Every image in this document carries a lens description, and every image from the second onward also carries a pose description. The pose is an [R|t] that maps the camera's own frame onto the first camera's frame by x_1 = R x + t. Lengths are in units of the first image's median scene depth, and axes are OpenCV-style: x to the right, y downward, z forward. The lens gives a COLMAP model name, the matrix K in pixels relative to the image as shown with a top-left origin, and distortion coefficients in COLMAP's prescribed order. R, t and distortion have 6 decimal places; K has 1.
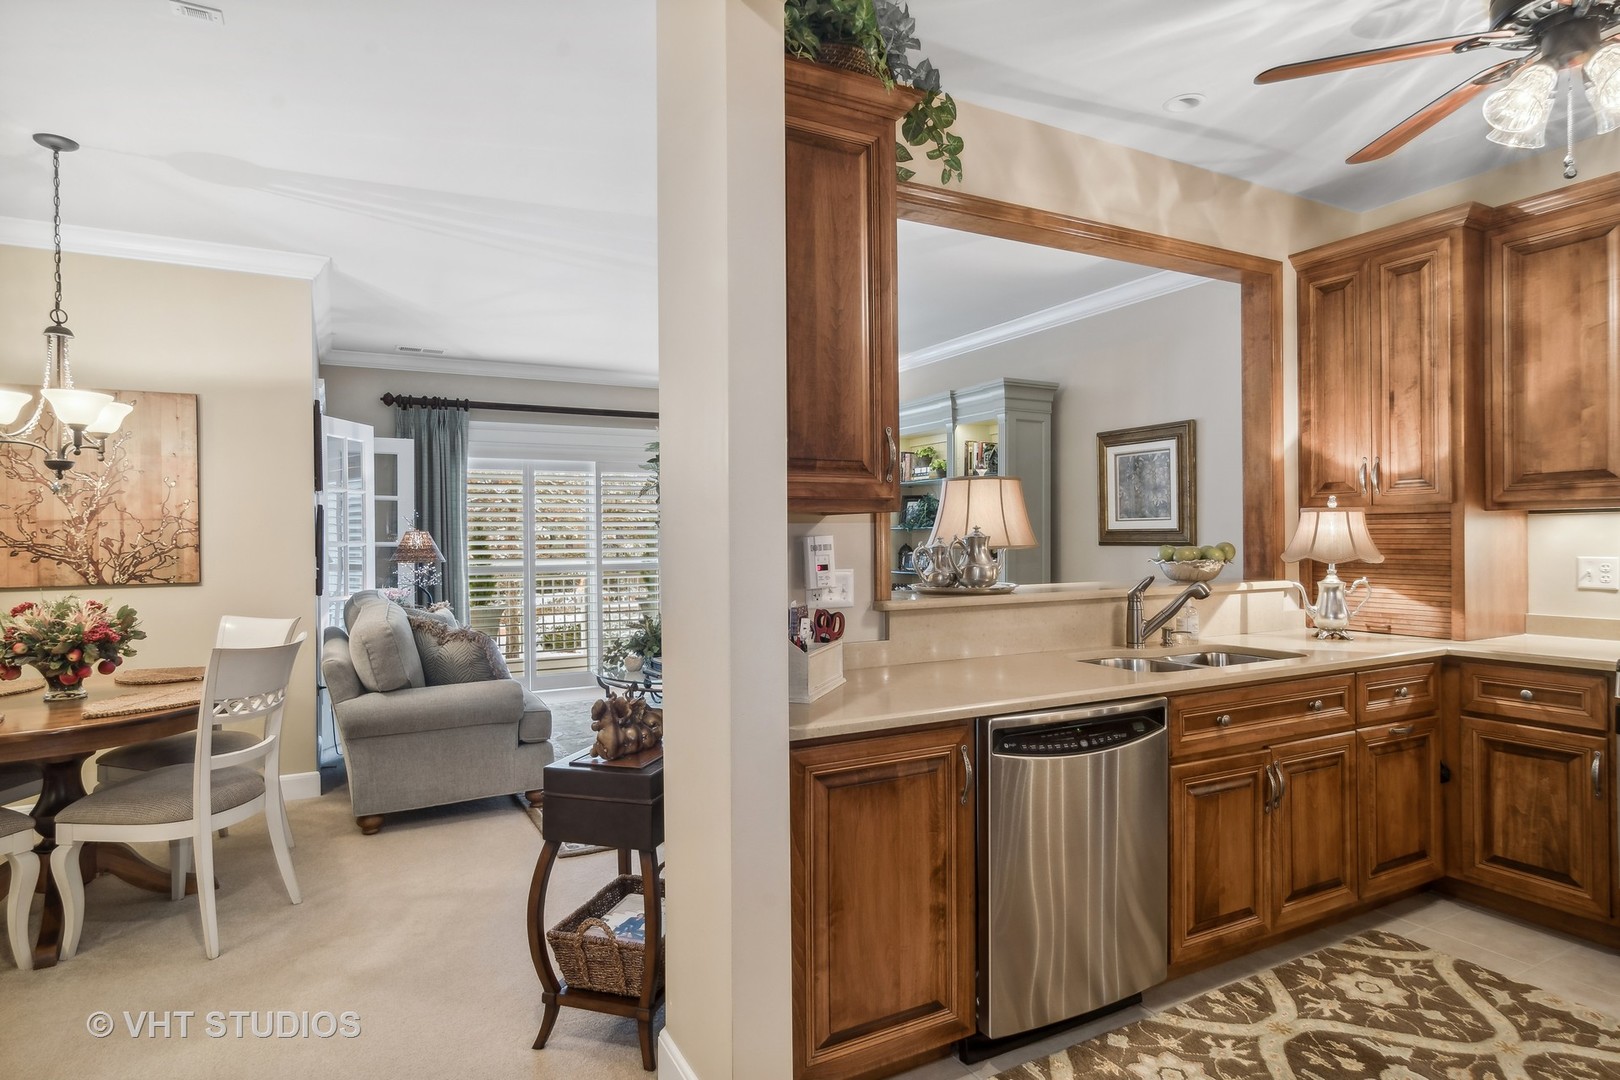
lens RADIAL K [[887.3, 0, 799.6], [0, 887.3, 544.9], [0, 0, 1]] dist [-0.001983, 0.003379]
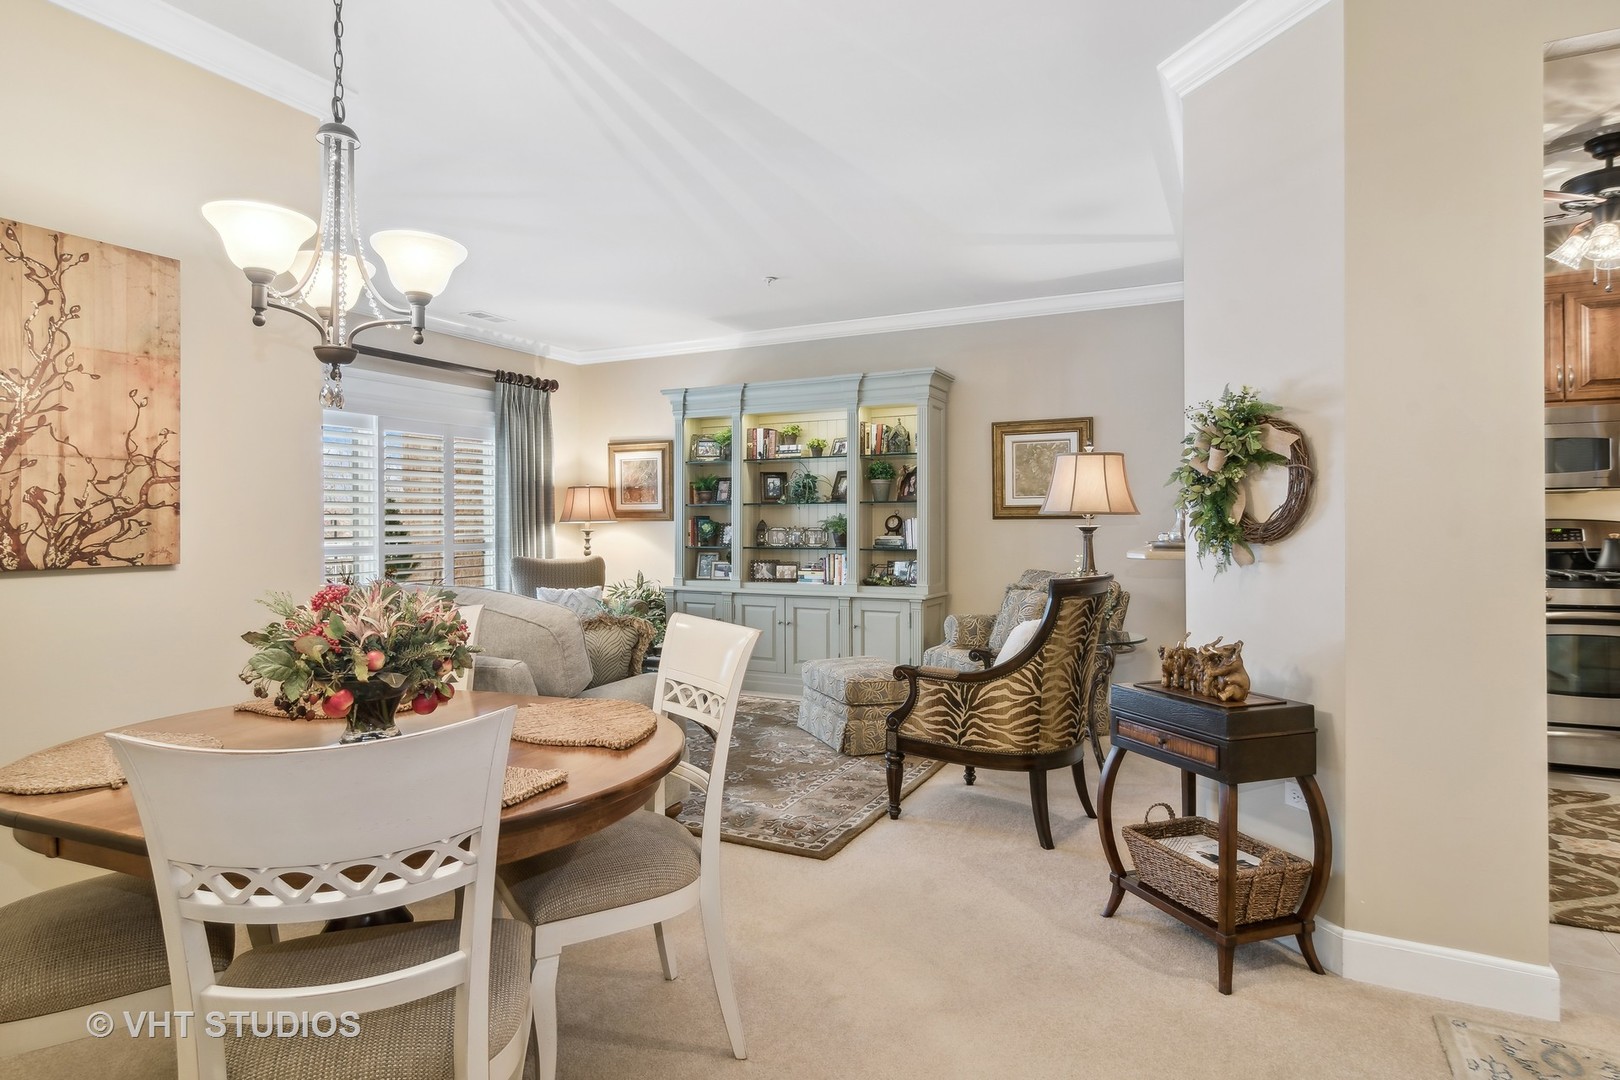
lens RADIAL K [[887.3, 0, 798.1], [0, 887.3, 528.4], [0, 0, 1]] dist [-0.001983, 0.003379]
pose [[0.815555, -0.000322, 0.578679, -0.920466], [0.004813, 0.999969, -0.006226, 0.031423], [-0.578660, 0.007863, 0.815531, 0.332874]]
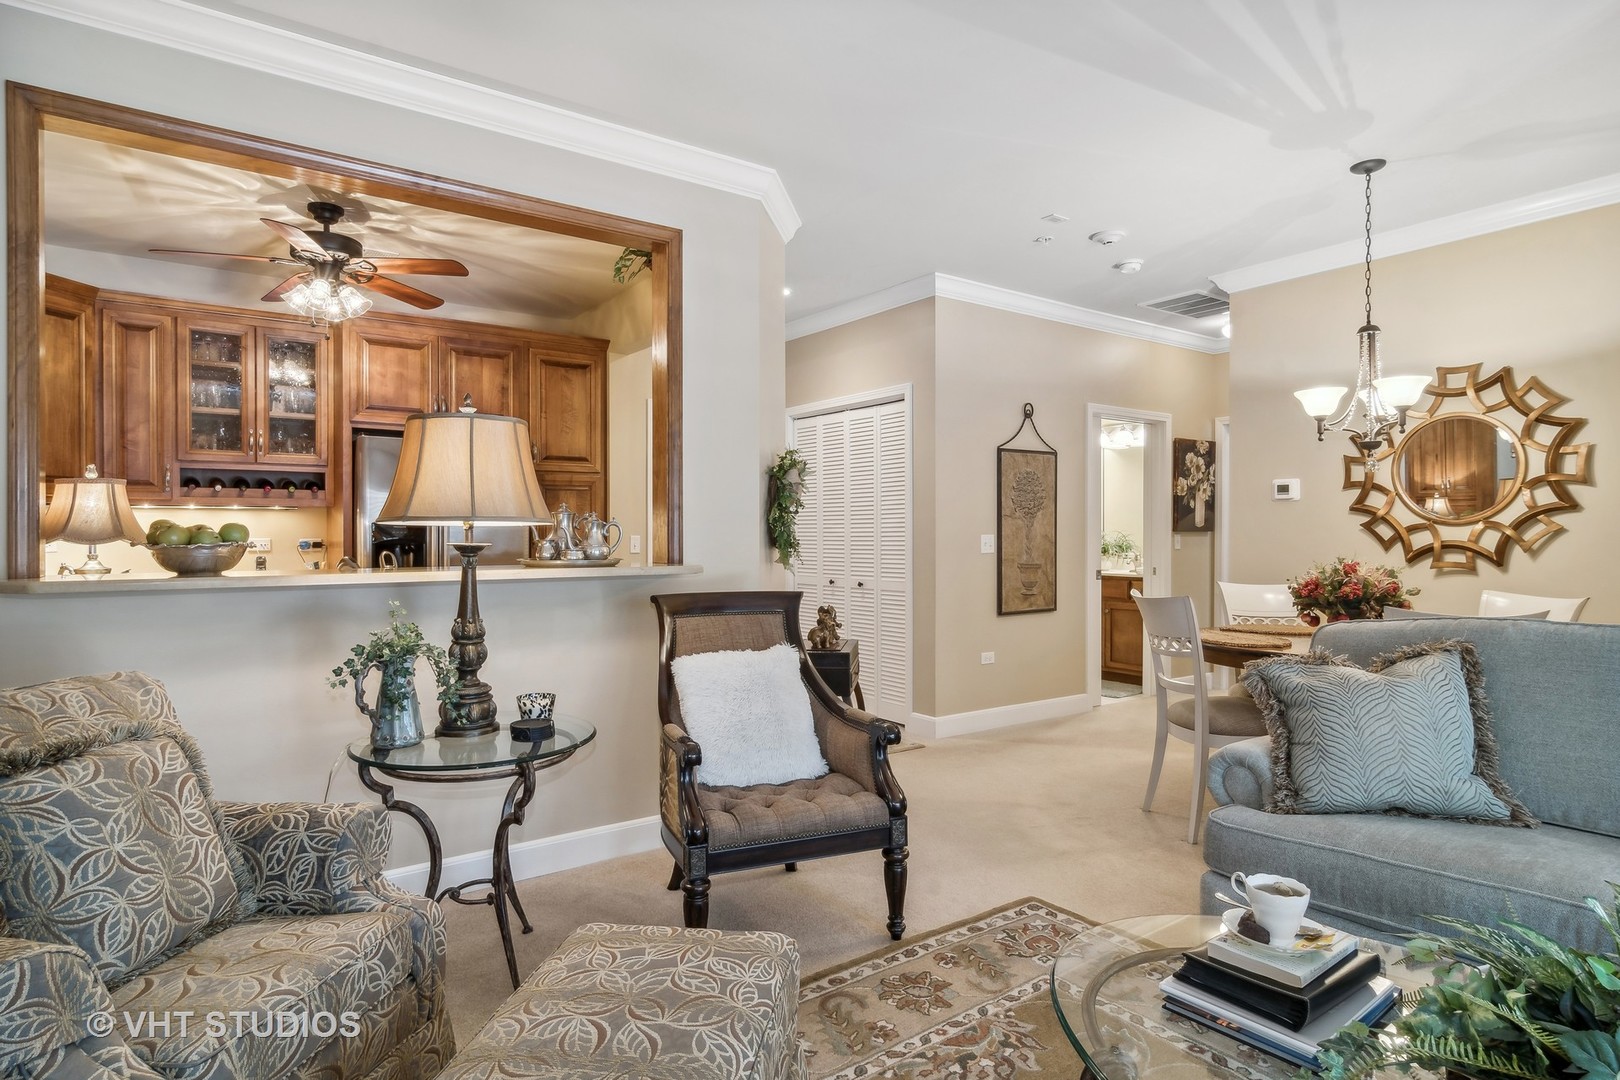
lens RADIAL K [[887.3, 0, 796.7], [0, 887.3, 541.0], [0, 0, 1]] dist [-0.001983, 0.003379]
pose [[-0.991514, 0.010647, -0.129564, 0.053870], [0.007995, 0.999748, 0.020964, 0.003600], [0.129754, 0.019750, -0.991349, 2.034092]]
